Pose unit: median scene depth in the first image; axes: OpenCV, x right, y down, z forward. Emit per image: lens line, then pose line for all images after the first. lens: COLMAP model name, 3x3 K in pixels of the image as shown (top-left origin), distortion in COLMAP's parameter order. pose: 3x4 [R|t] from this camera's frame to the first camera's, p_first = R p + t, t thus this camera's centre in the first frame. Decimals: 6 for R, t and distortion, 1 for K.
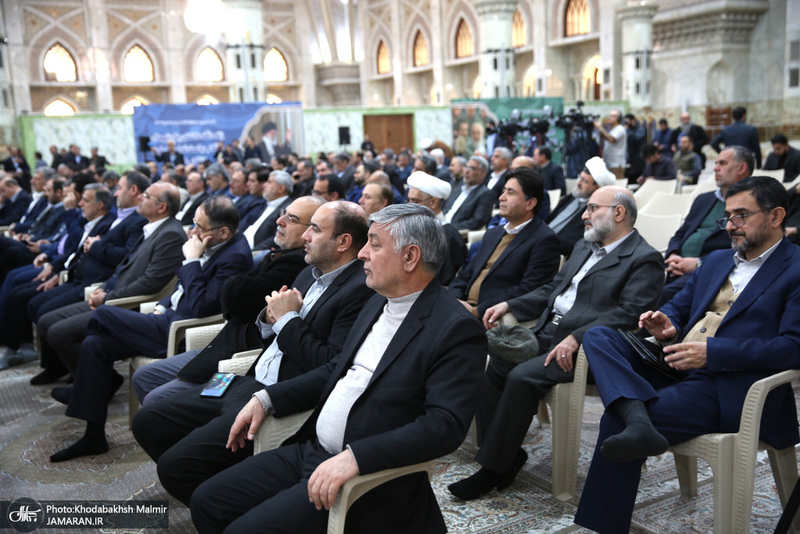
lens RADIAL K [[907.9, 0, 392.8], [0, 907.9, 247.0], [0, 0, 1]] dist [0.081472, 0.000000]
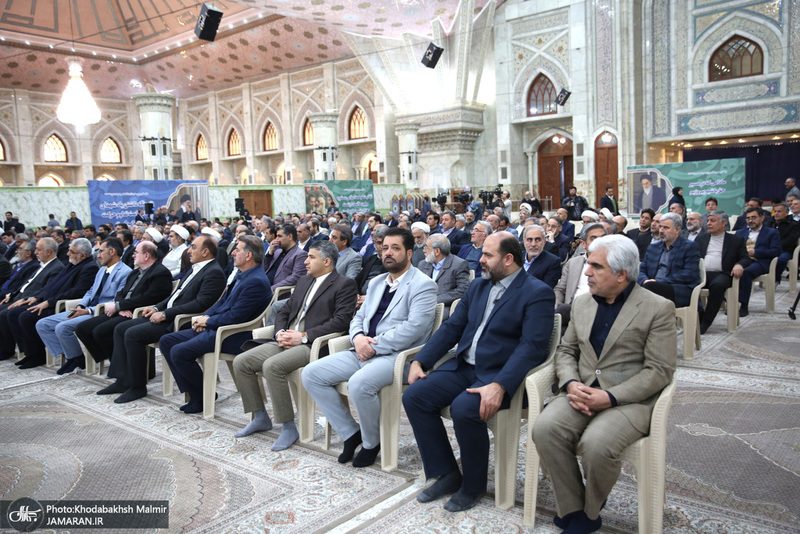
lens RADIAL K [[720.7, 0, 401.9], [0, 720.7, 268.5], [0, 0, 1]] dist [-0.031245, 0.114286]
pose [[0.932913, -0.023914, 0.359307, -0.169838], [0.038536, 0.998693, -0.033586, 0.017477], [-0.358034, 0.045179, 0.932615, -0.092215]]
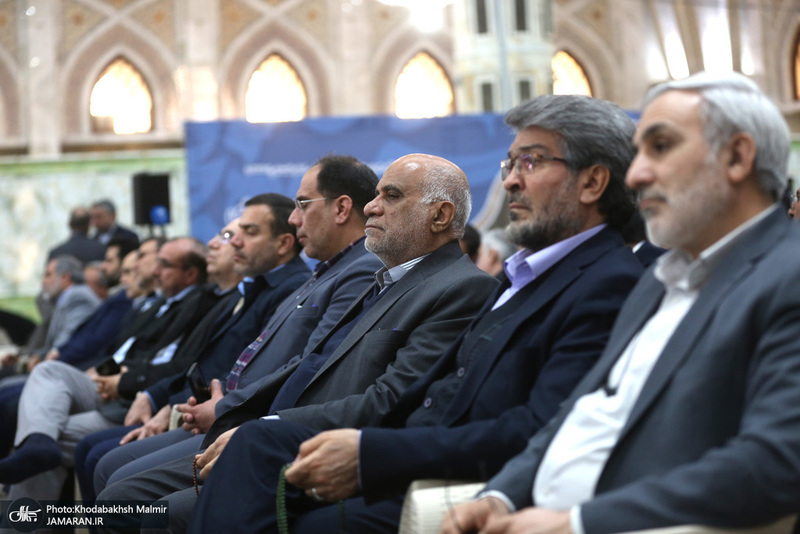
lens RADIAL K [[1681.9, 0, 400.4], [0, 1681.9, 268.1], [0, 0, 1]] dist [-0.347306, 0.000000]
pose [[0.975961, -0.006293, -0.217855, -0.043157], [-0.019784, 0.992898, -0.117312, -0.016635], [0.217046, 0.118802, 0.968905, 0.278748]]
